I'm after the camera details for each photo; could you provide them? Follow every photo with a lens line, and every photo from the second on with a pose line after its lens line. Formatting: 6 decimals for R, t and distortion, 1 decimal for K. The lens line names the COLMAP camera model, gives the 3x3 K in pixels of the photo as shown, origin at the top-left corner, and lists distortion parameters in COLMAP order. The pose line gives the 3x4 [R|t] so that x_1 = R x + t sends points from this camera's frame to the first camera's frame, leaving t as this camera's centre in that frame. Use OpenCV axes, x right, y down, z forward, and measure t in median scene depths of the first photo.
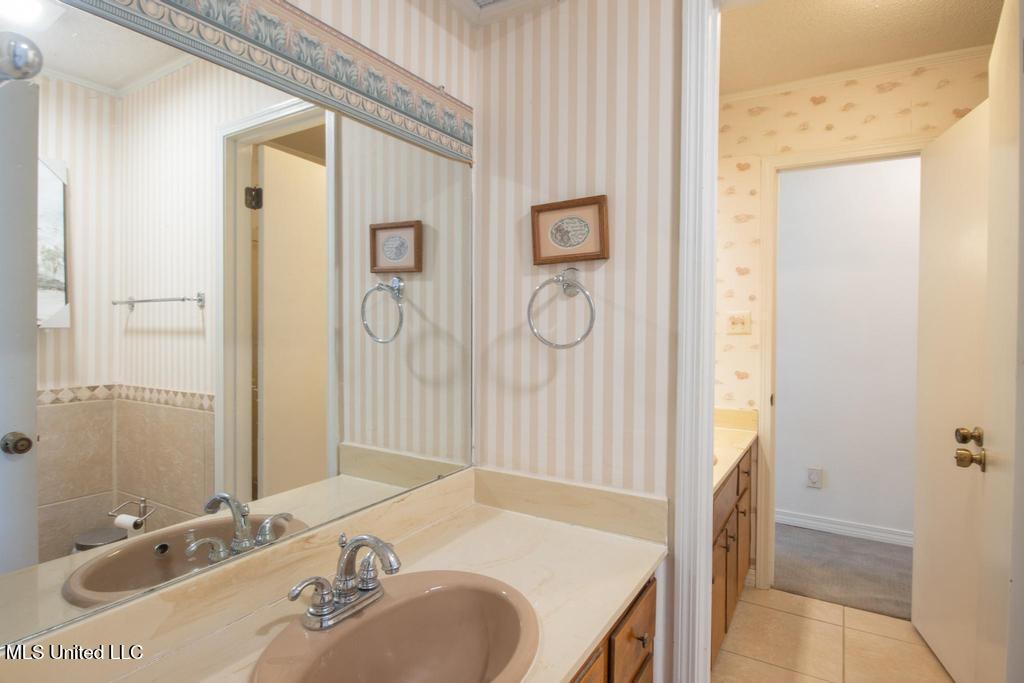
lens RADIAL K [[572.7, 0, 509.9], [0, 572.7, 330.8], [0, 0, 1]] dist [-0.005344, -0.001610]
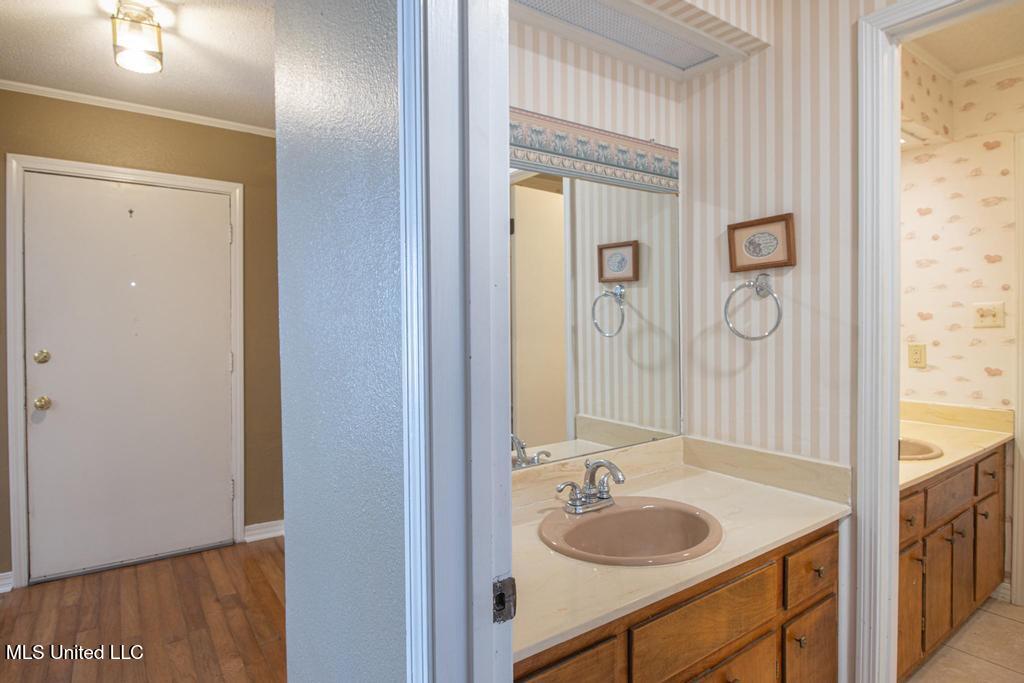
lens RADIAL K [[572.7, 0, 508.3], [0, 572.7, 331.0], [0, 0, 1]] dist [-0.005344, -0.001610]
pose [[0.927880, -0.009299, -0.372763, 0.054933], [0.010946, 0.999937, 0.002302, 0.002500], [0.372719, -0.006216, 0.927924, -0.314893]]
